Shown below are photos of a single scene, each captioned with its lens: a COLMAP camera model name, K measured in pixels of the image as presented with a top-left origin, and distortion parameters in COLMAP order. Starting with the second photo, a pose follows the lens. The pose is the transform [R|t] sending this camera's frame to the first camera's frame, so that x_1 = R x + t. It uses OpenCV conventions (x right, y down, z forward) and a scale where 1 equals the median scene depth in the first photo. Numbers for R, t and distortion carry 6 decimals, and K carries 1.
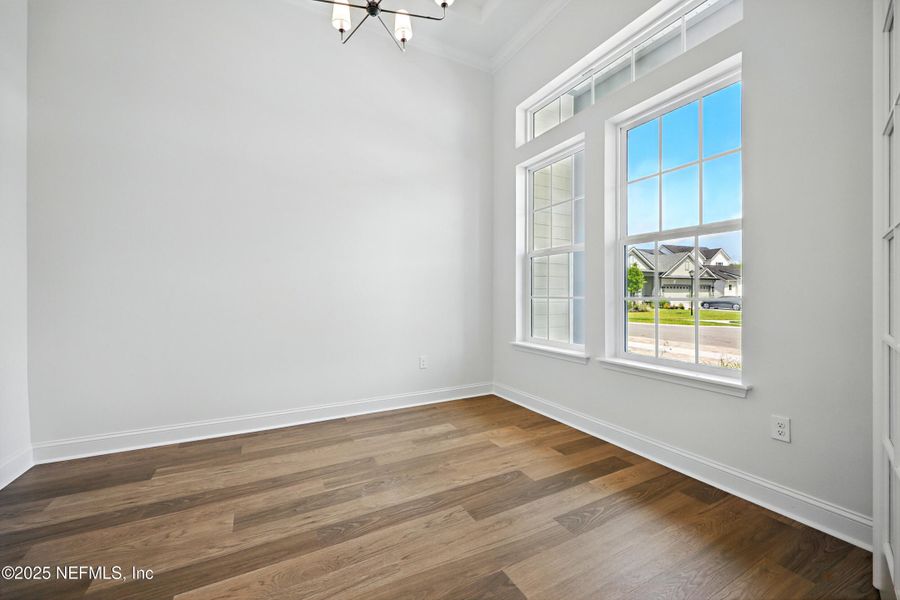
lens RADIAL K [[371.9, 0, 449.8], [0, 371.9, 298.0], [0, 0, 1]] dist [-0.001852, 0.001089]
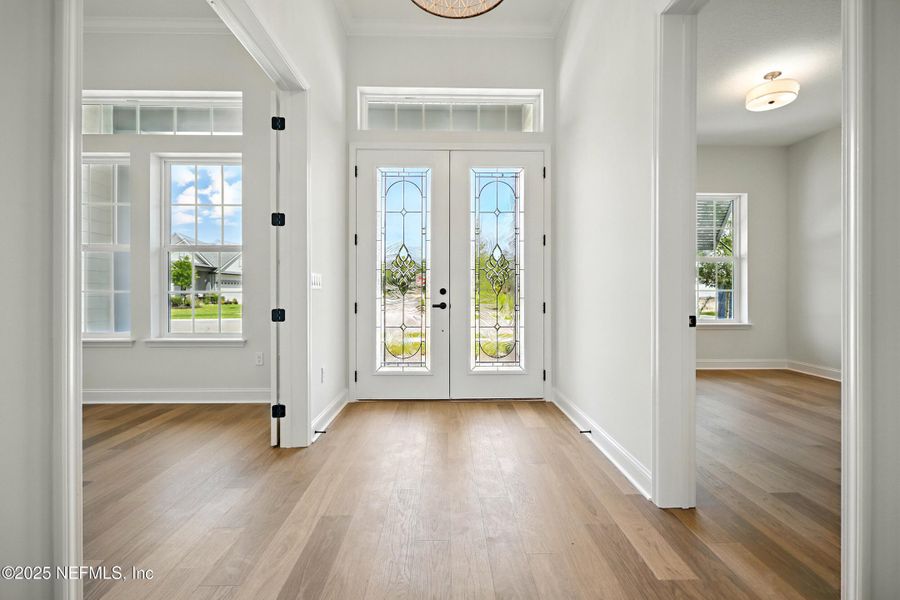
lens RADIAL K [[371.9, 0, 451.2], [0, 371.9, 290.9], [0, 0, 1]] dist [-0.001852, 0.001089]
pose [[0.471350, 0.001260, 0.881945, -0.144341], [0.004793, 0.999981, -0.003990, 0.004843], [-0.881933, 0.006108, 0.471335, -0.333659]]
